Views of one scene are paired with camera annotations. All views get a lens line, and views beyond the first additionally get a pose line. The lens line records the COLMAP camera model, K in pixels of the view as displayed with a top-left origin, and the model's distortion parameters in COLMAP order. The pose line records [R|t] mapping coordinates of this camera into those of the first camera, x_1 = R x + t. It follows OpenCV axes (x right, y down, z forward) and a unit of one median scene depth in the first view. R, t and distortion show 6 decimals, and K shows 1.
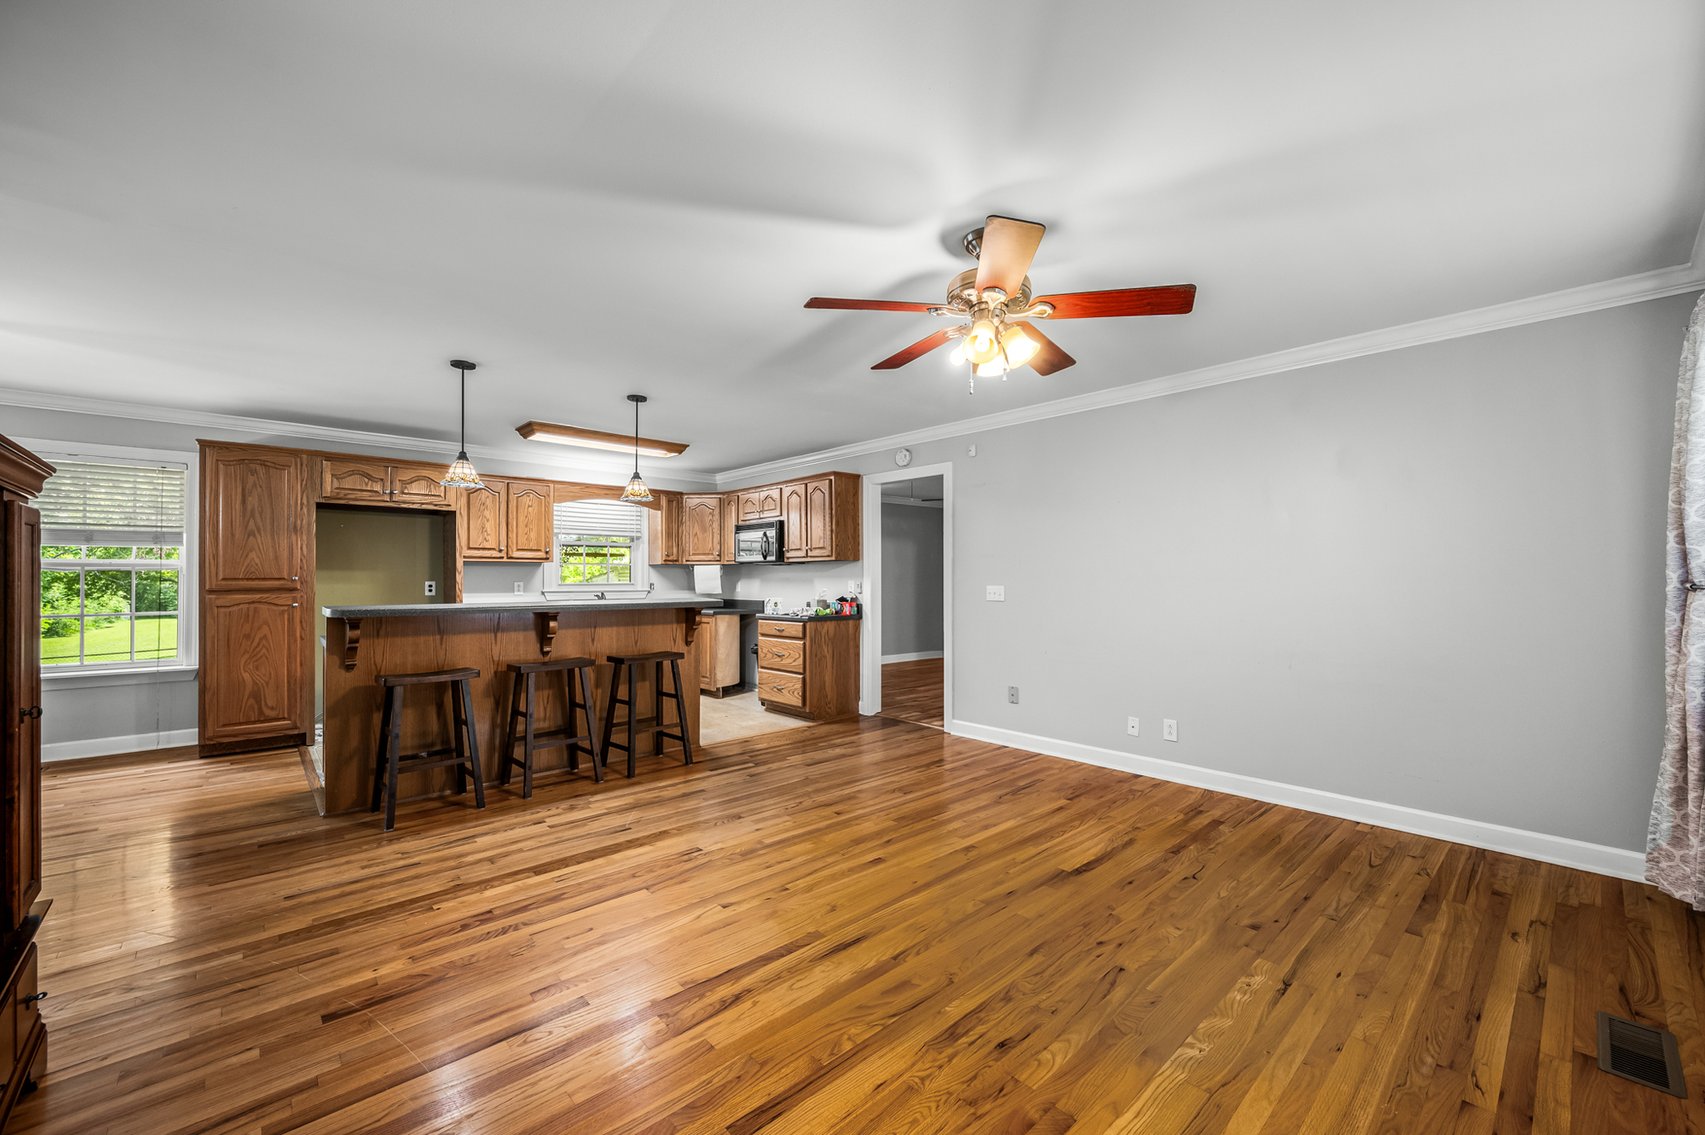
lens RADIAL K [[676.8, 0, 855.8], [0, 676.8, 569.5], [0, 0, 1]] dist [-0.002355, 0.000078]
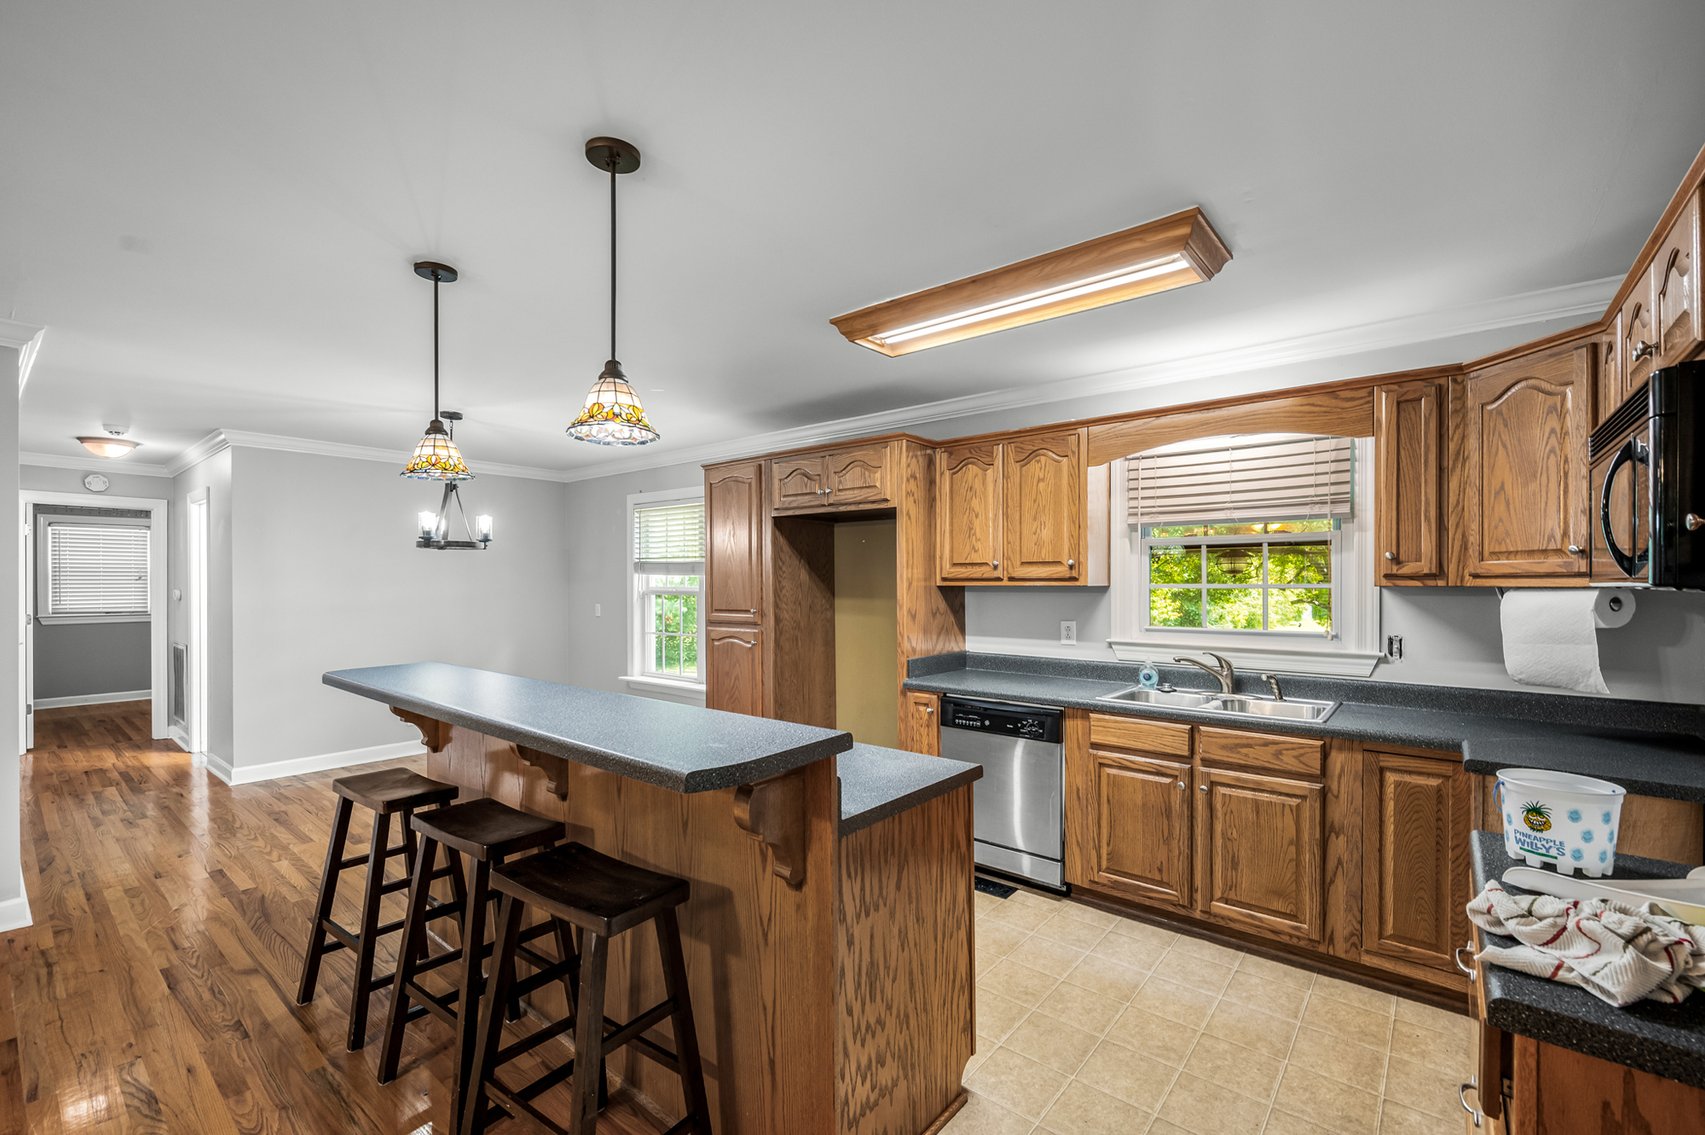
lens RADIAL K [[725.5, 0, 851.2], [0, 725.5, 589.1], [0, 0, 1]] dist [0.000566, -0.000854]
pose [[0.136104, 0.009264, -0.990651, 0.075771], [0.014362, 0.999833, 0.011323, -0.023243], [0.990590, -0.015769, 0.135949, 1.042943]]
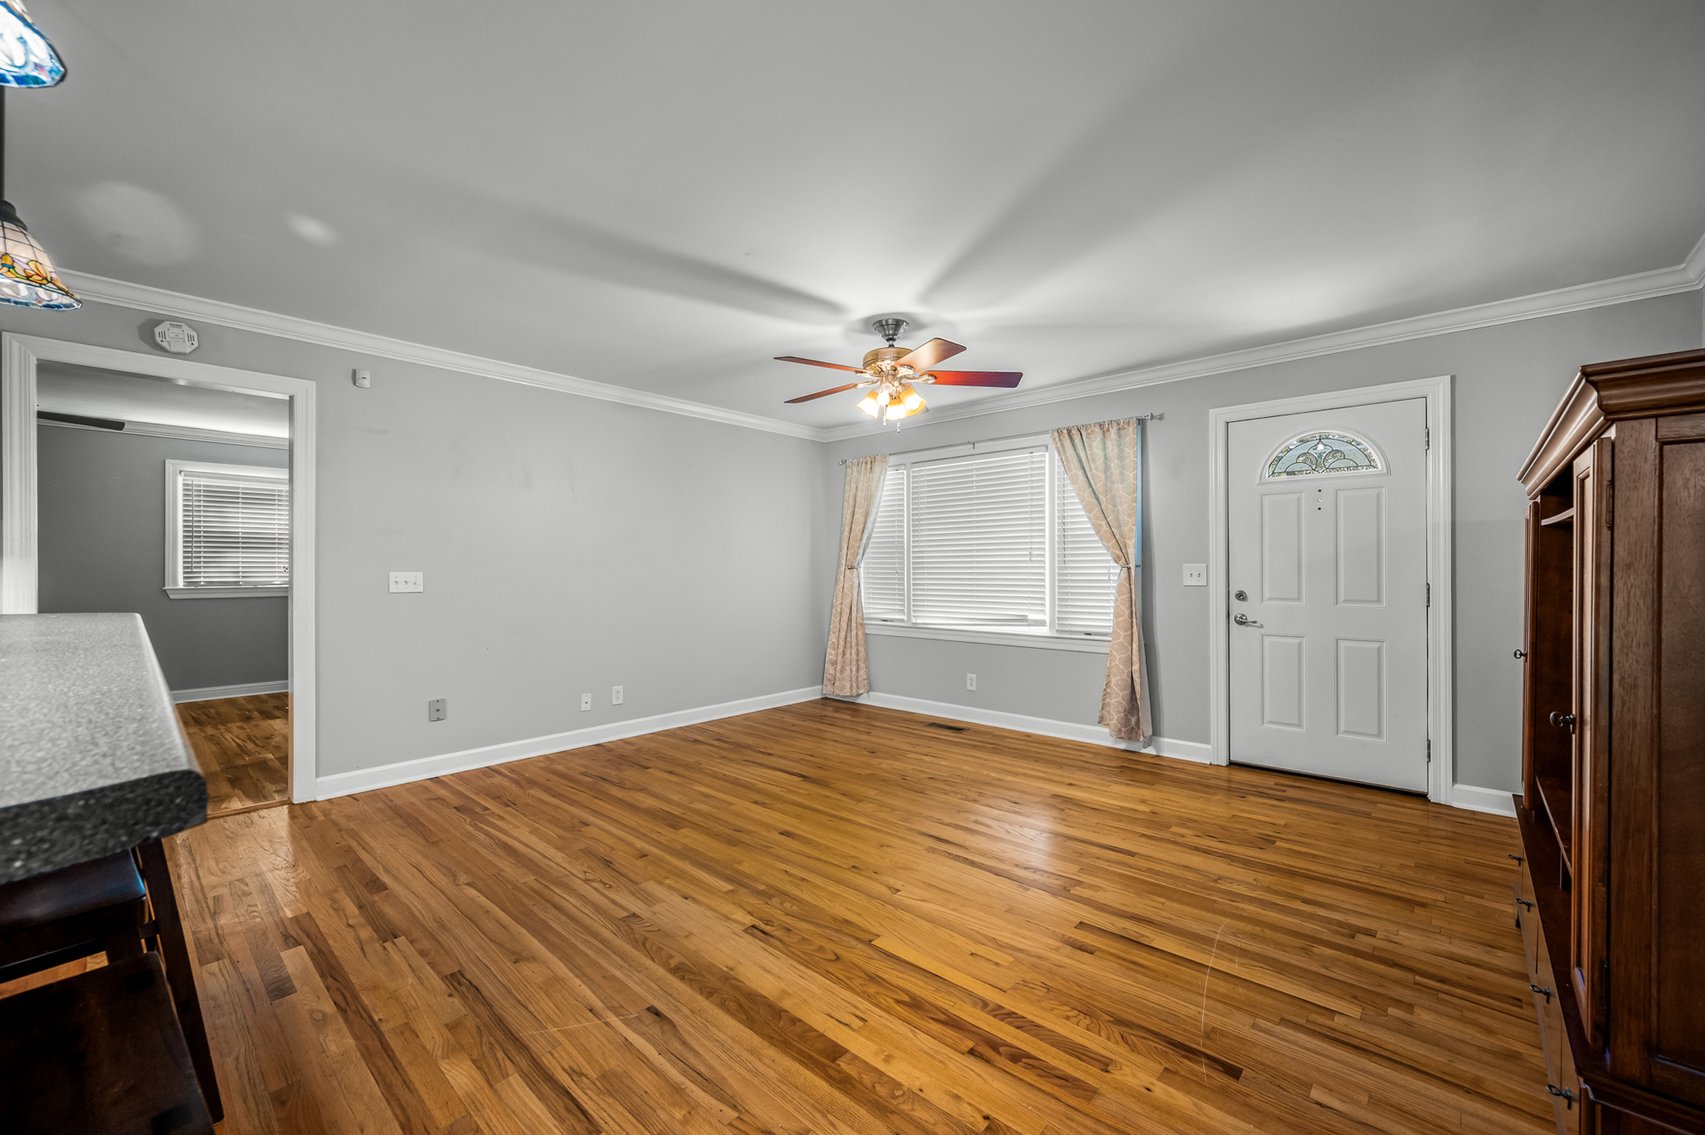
lens RADIAL K [[676.8, 0, 857.7], [0, 676.8, 566.6], [0, 0, 1]] dist [-0.002355, 0.000078]
pose [[-0.097477, 0.002574, 0.995234, -0.639493], [-0.012770, 0.999911, -0.003837, 0.015617], [-0.995156, -0.013083, -0.097435, 0.631505]]
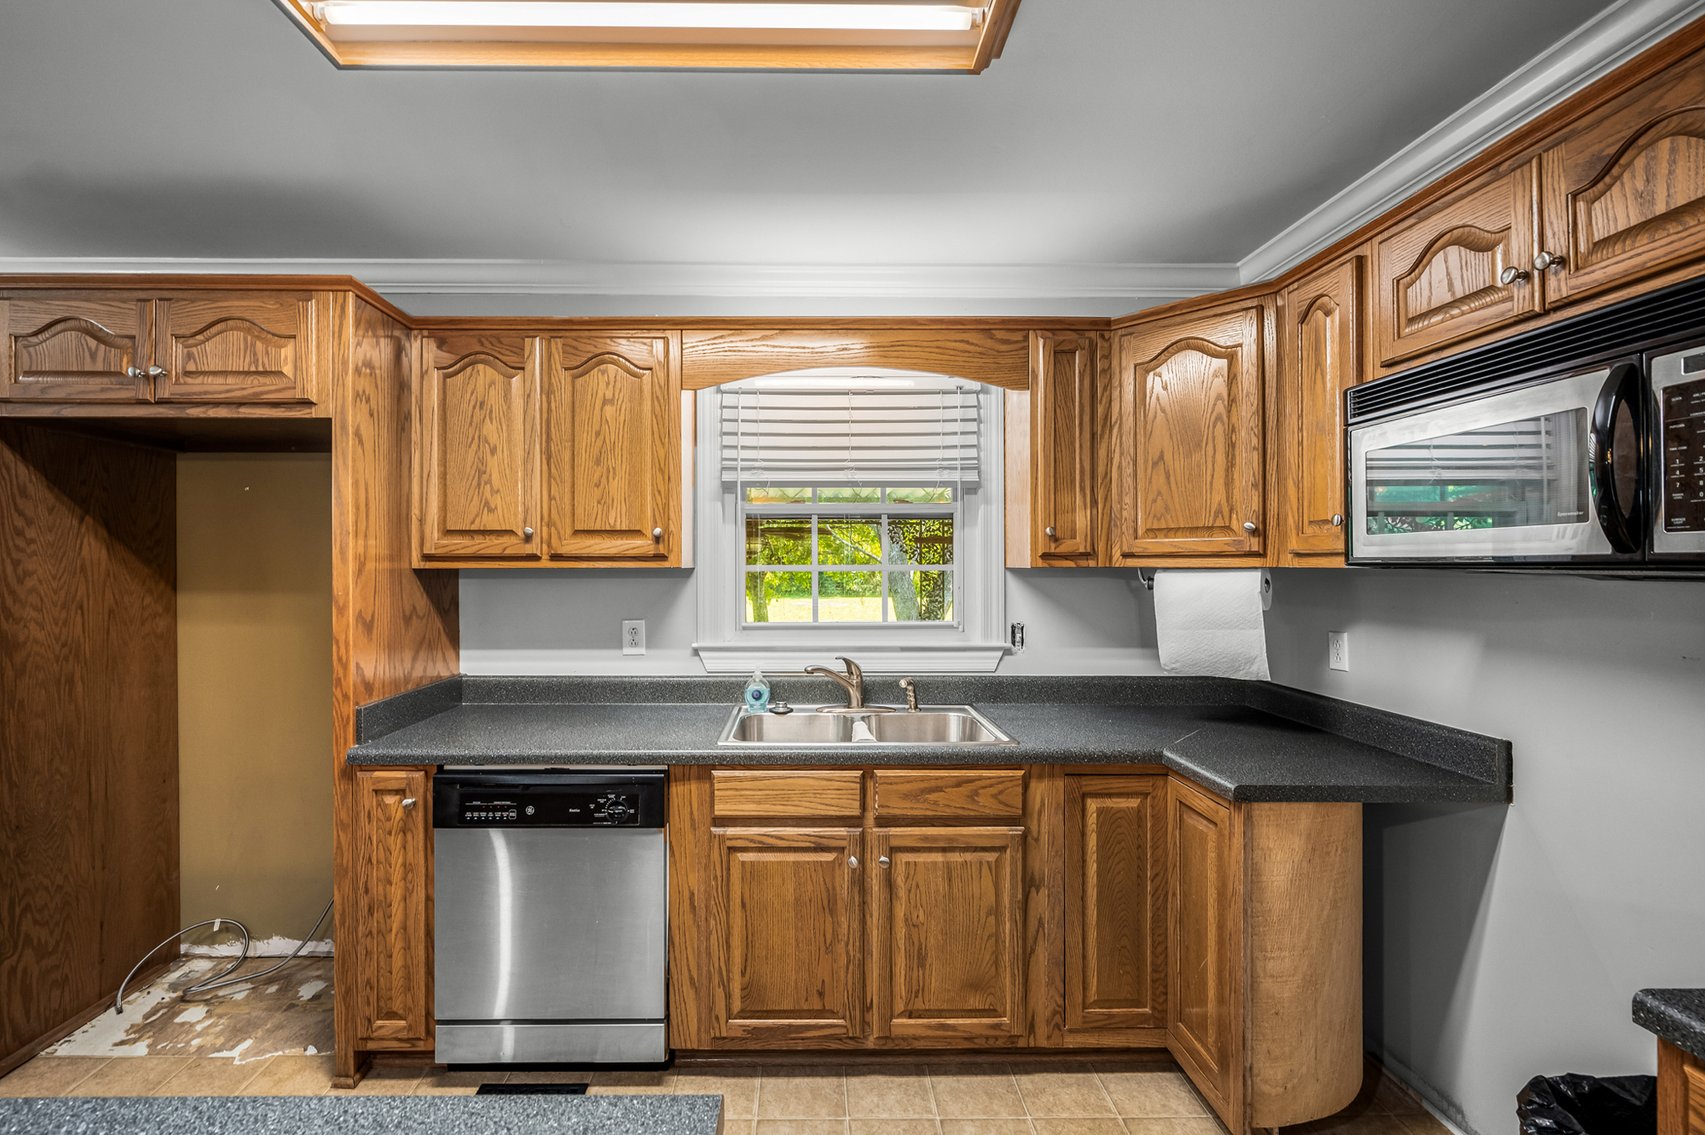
lens RADIAL K [[710.6, 0, 812.1], [0, 710.6, 560.0], [0, 0, 1]] dist [-0.000901, -0.000880]
pose [[0.742697, -0.004219, -0.669614, -0.232037], [0.010045, 0.999938, 0.004842, -0.021662], [0.669552, -0.010322, 0.742693, 1.083170]]
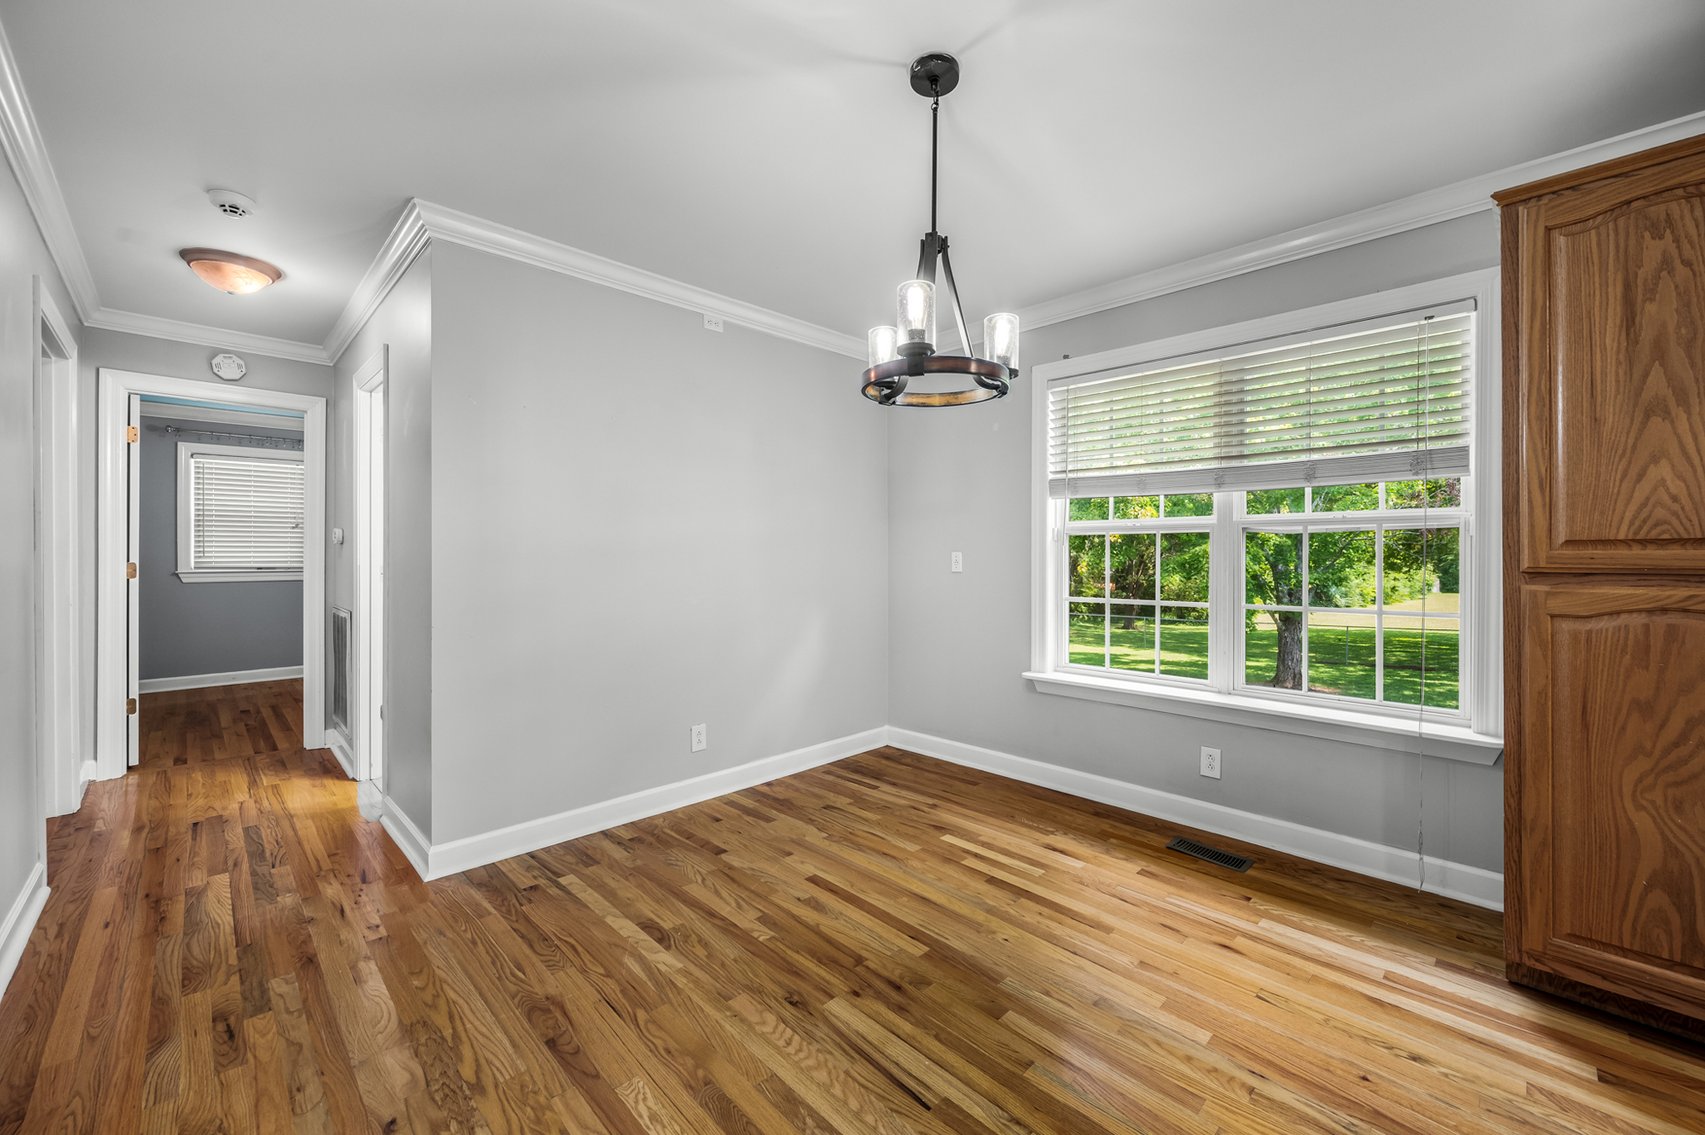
lens RADIAL K [[676.8, 0, 848.7], [0, 676.8, 557.2], [0, 0, 1]] dist [-0.002355, 0.000078]
pose [[0.031786, 0.003744, -0.999488, -0.574795], [0.012457, 0.999914, 0.004142, 0.015567], [0.999417, -0.012583, 0.031736, 0.588814]]
